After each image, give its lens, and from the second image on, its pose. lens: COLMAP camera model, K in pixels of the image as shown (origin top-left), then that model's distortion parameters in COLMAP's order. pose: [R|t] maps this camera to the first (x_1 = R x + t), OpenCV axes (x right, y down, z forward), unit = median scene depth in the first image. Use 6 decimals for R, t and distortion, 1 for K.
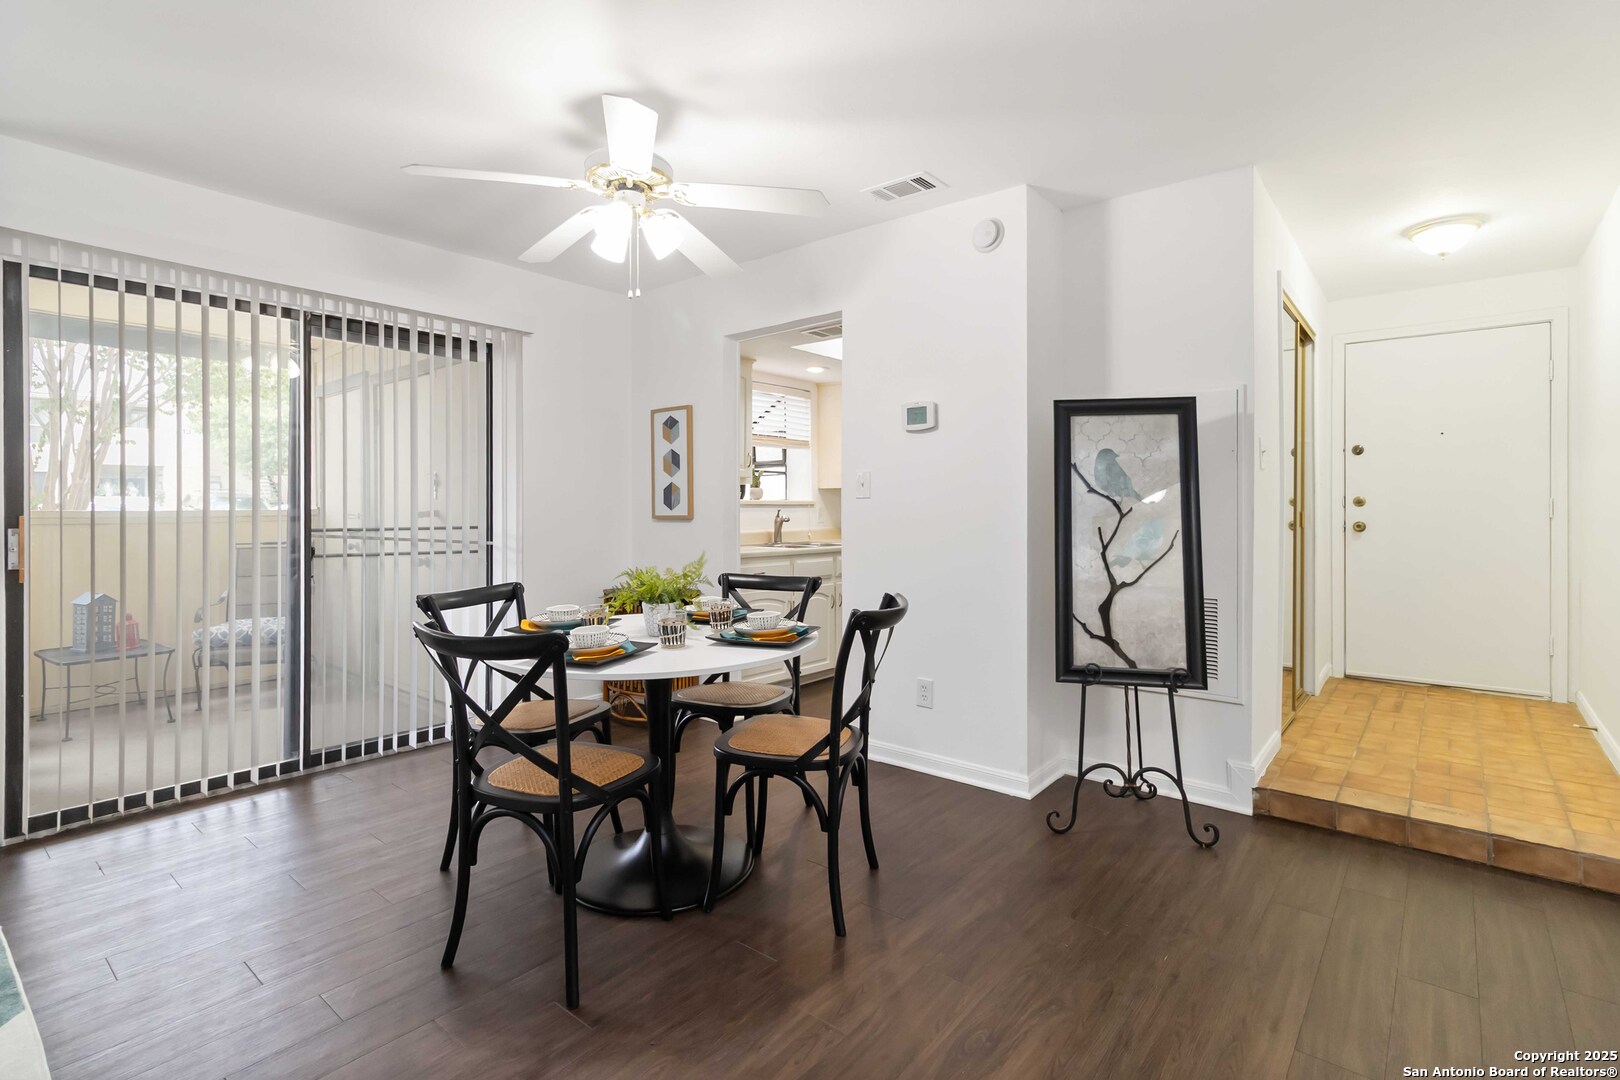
lens RADIAL K [[758.3, 0, 825.5], [0, 758.3, 527.6], [0, 0, 1]] dist [-0.000404, 0.000112]
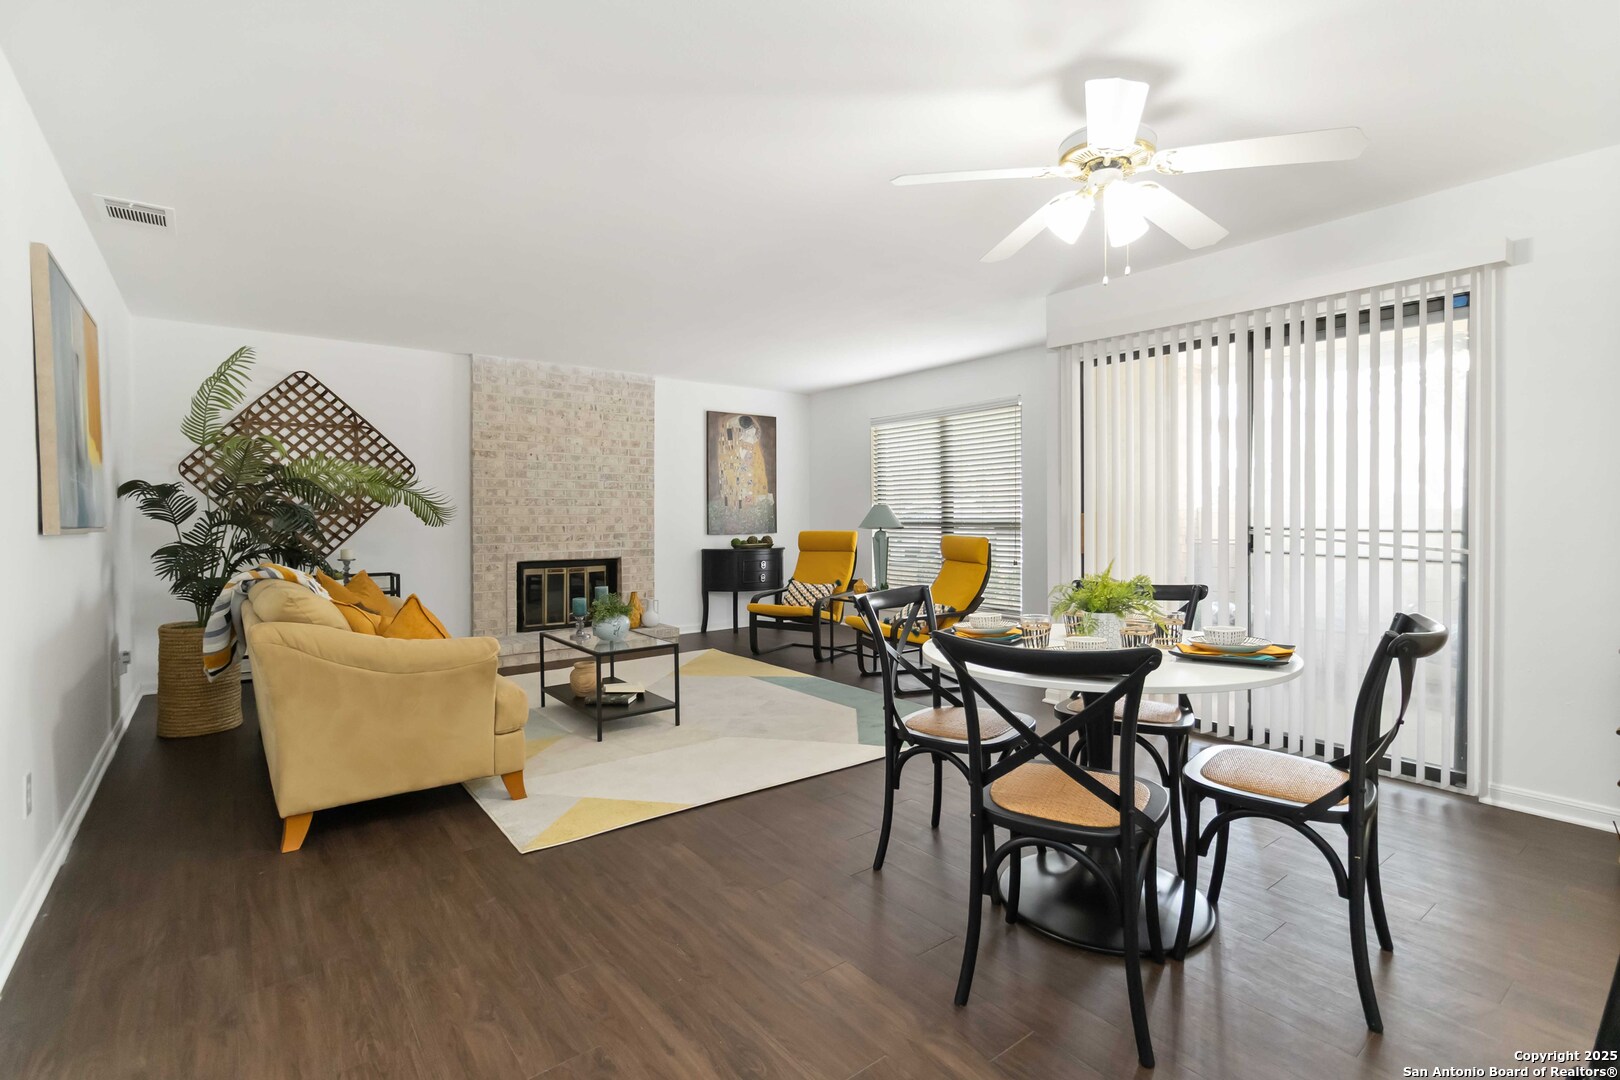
lens RADIAL K [[758.3, 0, 825.5], [0, 758.3, 527.6], [0, 0, 1]] dist [-0.000404, 0.000112]
pose [[-0.213632, 0.021257, -0.976683, 0.414187], [-0.022007, 0.999405, 0.026565, -0.007169], [0.976666, 0.027169, -0.213038, 0.478454]]
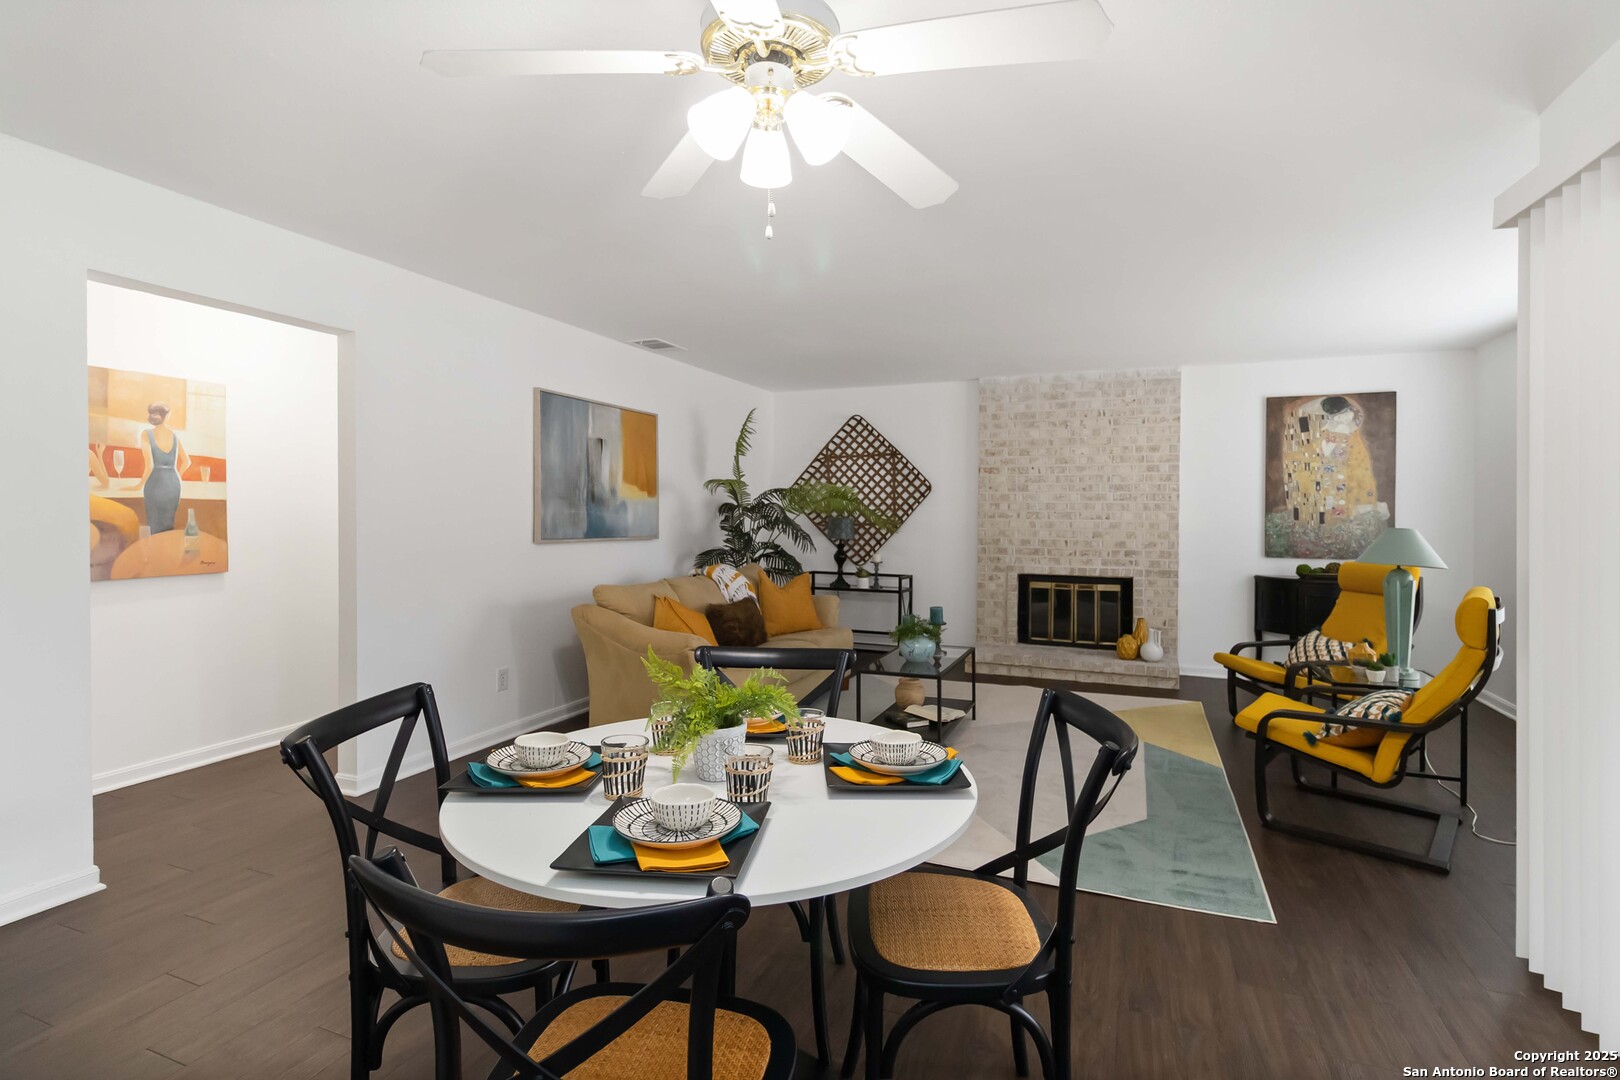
lens RADIAL K [[764.0, 0, 819.8], [0, 764.0, 516.6], [0, 0, 1]] dist [-0.000183, 0.000301]
pose [[-0.956928, 0.002315, -0.290316, -0.064036], [-0.008380, 0.999331, 0.035593, -0.051548], [0.290204, 0.036493, -0.956269, 0.901851]]
